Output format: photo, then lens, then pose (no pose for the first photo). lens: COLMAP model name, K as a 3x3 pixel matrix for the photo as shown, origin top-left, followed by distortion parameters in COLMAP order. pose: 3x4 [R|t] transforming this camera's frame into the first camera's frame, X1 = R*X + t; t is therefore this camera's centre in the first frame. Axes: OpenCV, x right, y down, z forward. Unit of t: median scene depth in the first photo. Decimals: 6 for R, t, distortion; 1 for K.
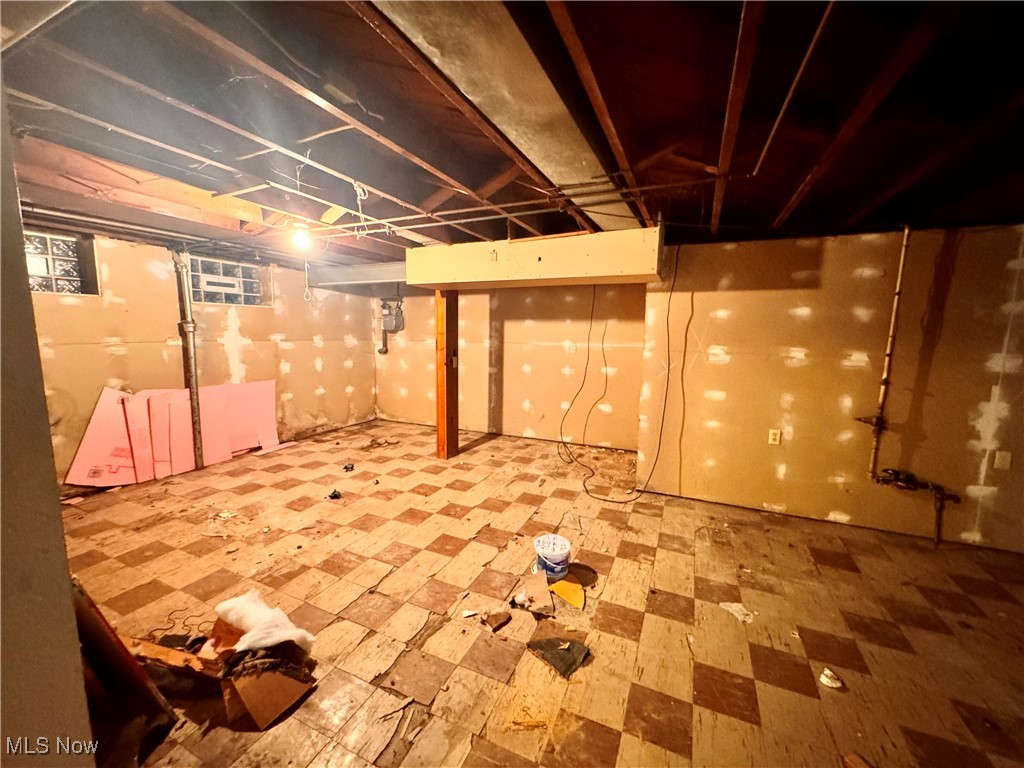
lens RADIAL K [[408.0, 0, 510.4], [0, 408.0, 382.9], [0, 0, 1]] dist [-0.002308, 0.000036]
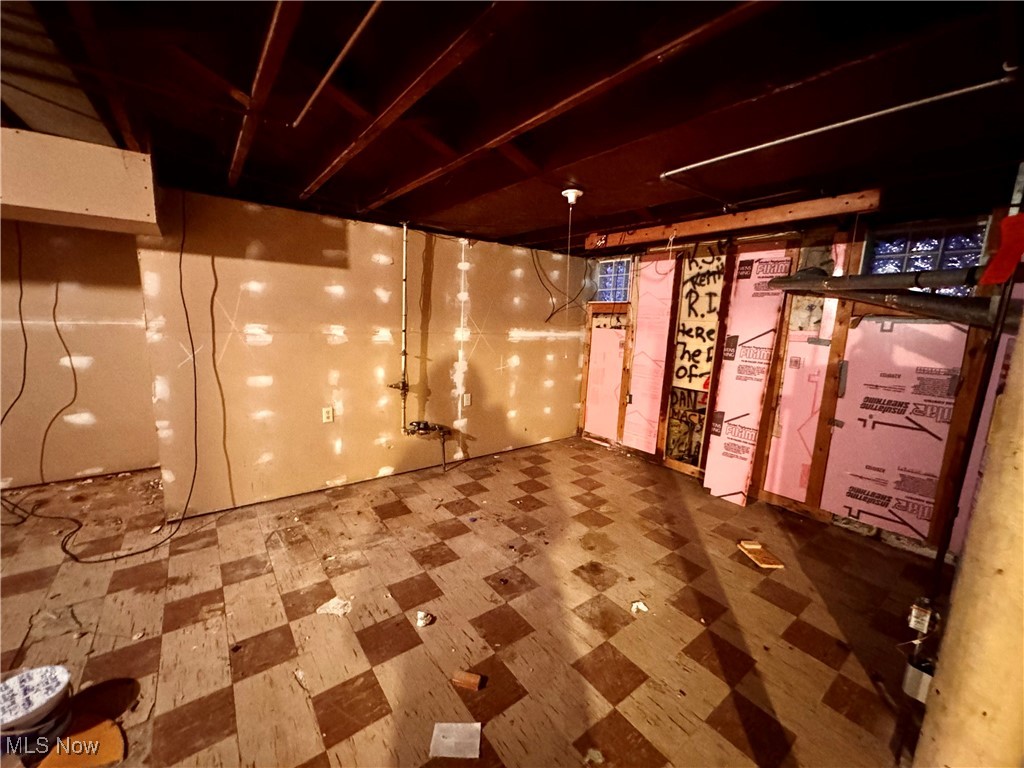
lens RADIAL K [[408.0, 0, 510.4], [0, 408.0, 383.1], [0, 0, 1]] dist [-0.002308, 0.000036]
pose [[0.474200, -0.137687, 0.869584, -0.003017], [0.081699, 0.990316, 0.112251, -0.023153], [-0.876618, 0.017815, 0.480857, 0.131288]]
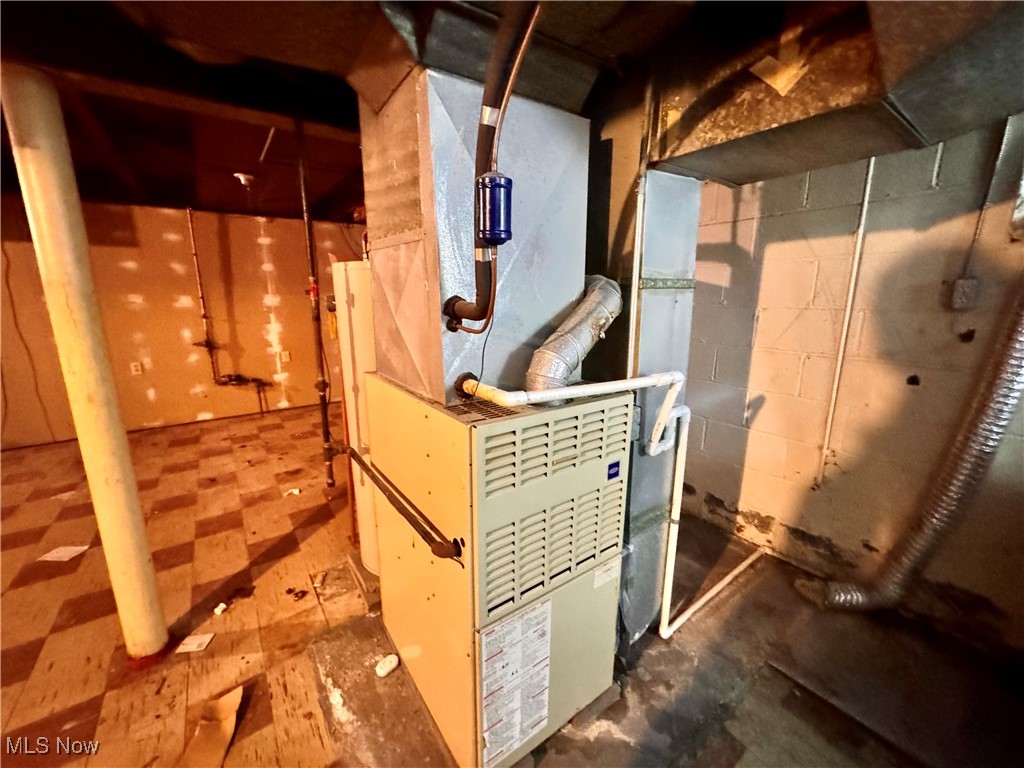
lens RADIAL K [[408.0, 0, 509.8], [0, 408.0, 385.2], [0, 0, 1]] dist [-0.002308, 0.000036]
pose [[0.496390, -0.203114, 0.844004, 0.171565], [0.120778, 0.978946, 0.164555, 0.126567], [-0.859657, 0.020253, 0.510470, -0.659869]]
